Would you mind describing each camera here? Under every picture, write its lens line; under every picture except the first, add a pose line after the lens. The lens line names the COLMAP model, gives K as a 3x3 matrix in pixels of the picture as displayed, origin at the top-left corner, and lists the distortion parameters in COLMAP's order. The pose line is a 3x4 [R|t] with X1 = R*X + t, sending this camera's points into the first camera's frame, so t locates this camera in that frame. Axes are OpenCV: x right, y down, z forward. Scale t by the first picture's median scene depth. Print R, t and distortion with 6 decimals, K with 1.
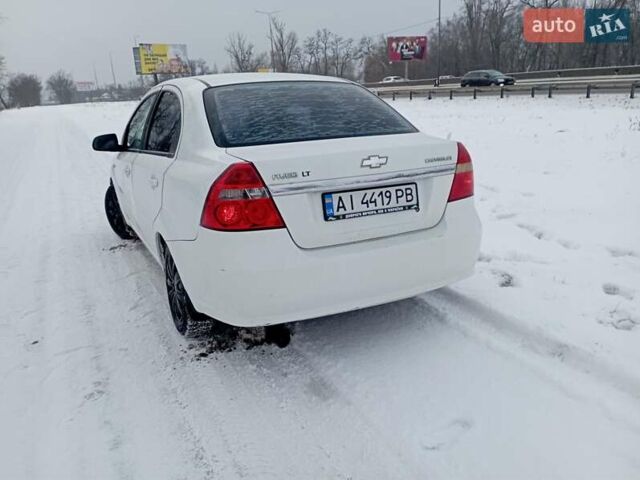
lens RADIAL K [[575.0, 0, 320.0], [0, 575.0, 240.0], [0, 0, 1]] dist [0.127167, -0.196621]
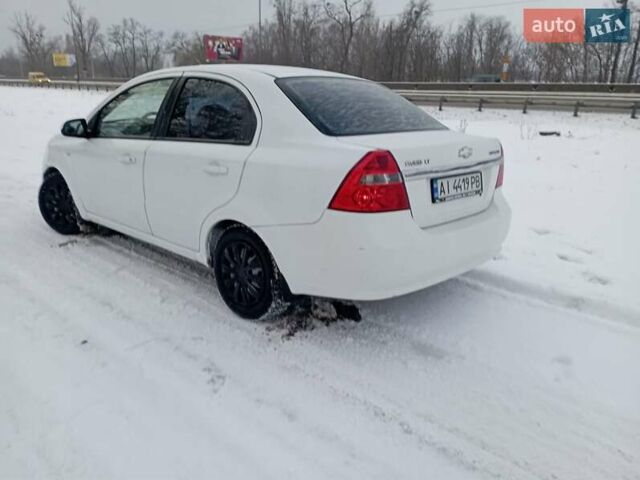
lens RADIAL K [[575.0, 0, 320.0], [0, 575.0, 240.0], [0, 0, 1]] dist [0.127167, -0.196621]
pose [[0.927523, -0.029863, 0.372571, -0.335961], [0.030130, 0.999533, 0.005106, 0.014775], [-0.372549, 0.006490, 0.927990, 0.007437]]
